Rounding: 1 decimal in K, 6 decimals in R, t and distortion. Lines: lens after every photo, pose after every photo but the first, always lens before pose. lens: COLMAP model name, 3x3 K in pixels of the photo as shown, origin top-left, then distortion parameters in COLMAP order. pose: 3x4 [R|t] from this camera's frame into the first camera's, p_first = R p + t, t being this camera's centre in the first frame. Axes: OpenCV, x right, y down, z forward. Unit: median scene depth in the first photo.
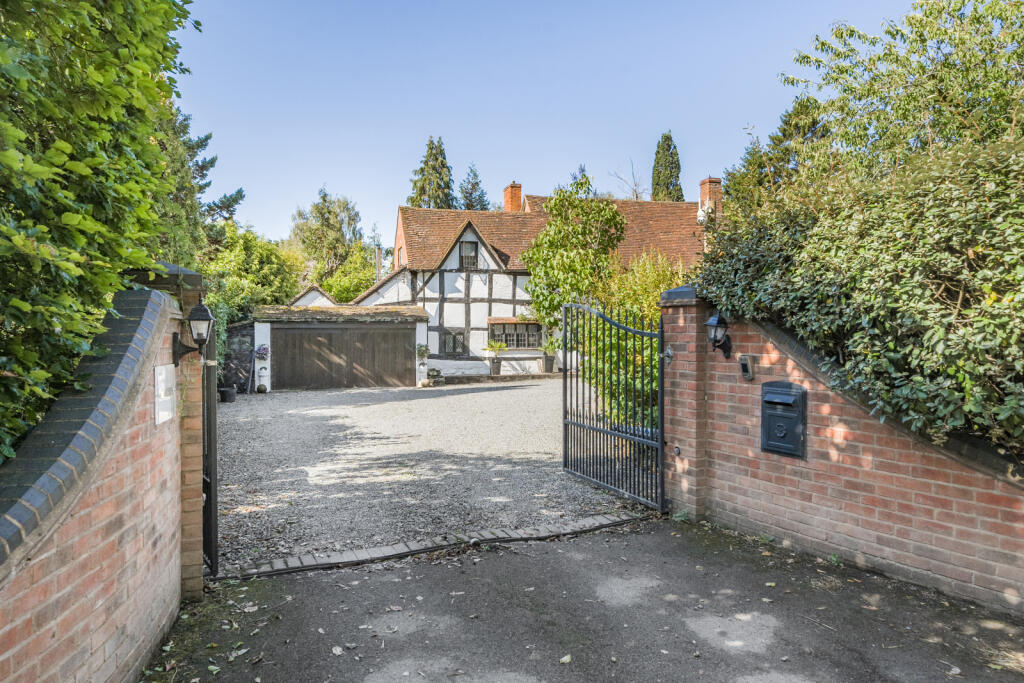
lens RADIAL K [[647.2, 0, 512.8], [0, 647.2, 342.0], [0, 0, 1]] dist [0.021064, 0.000210]
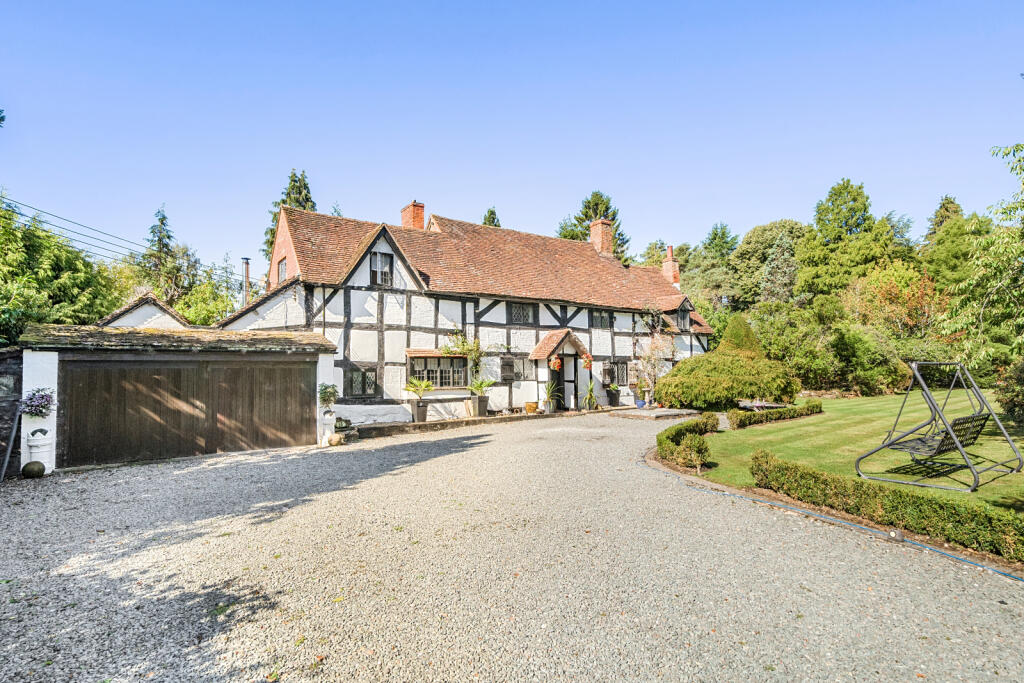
lens RADIAL K [[496.3, 0, 509.9], [0, 496.3, 358.8], [0, 0, 1]] dist [0.005064, 0.001355]
pose [[0.944684, 0.001383, 0.327979, -0.119465], [0.012929, 0.999057, -0.041452, 0.000552], [-0.327727, 0.043400, 0.943775, 0.386028]]
